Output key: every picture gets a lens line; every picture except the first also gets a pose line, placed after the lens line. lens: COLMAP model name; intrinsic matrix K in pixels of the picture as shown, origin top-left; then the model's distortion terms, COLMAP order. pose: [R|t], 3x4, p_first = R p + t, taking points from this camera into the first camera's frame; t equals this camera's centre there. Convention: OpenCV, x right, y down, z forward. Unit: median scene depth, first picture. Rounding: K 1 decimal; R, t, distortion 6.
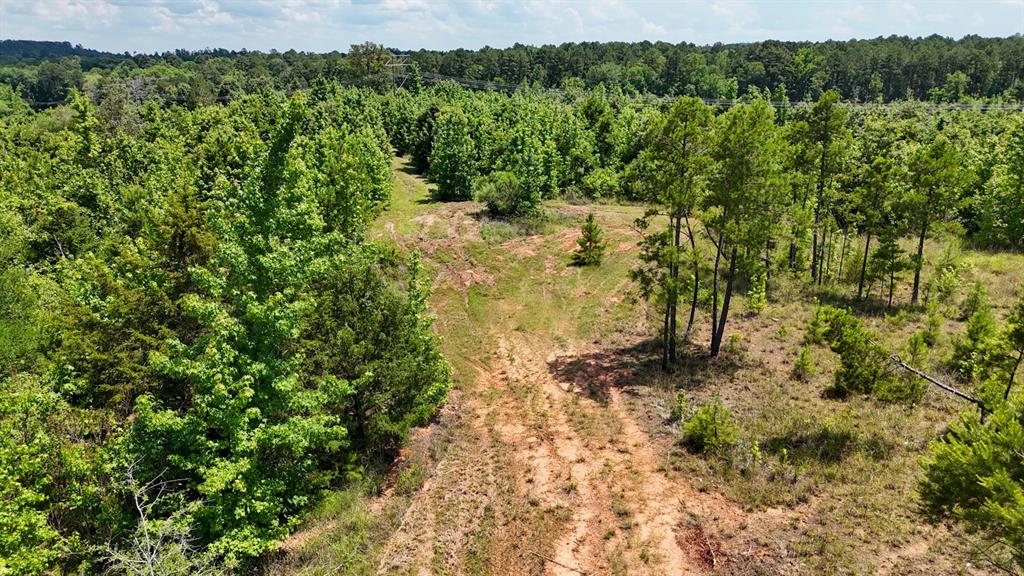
lens RADIAL K [[751.6, 0, 514.2], [0, 751.6, 285.9], [0, 0, 1]] dist [0.072702, -0.067929]
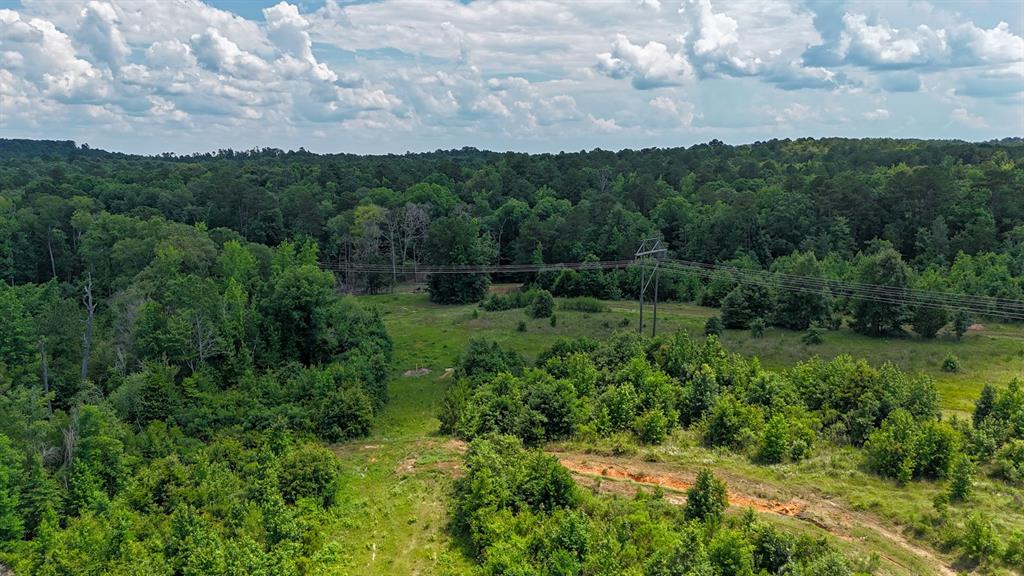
lens RADIAL K [[751.6, 0, 514.2], [0, 751.6, 285.9], [0, 0, 1]] dist [0.072702, -0.067929]
pose [[0.997914, -0.015947, 0.062555, -3.429713], [0.023226, 0.992810, -0.117428, -1.119996], [-0.060233, 0.118636, 0.991109, 3.488965]]
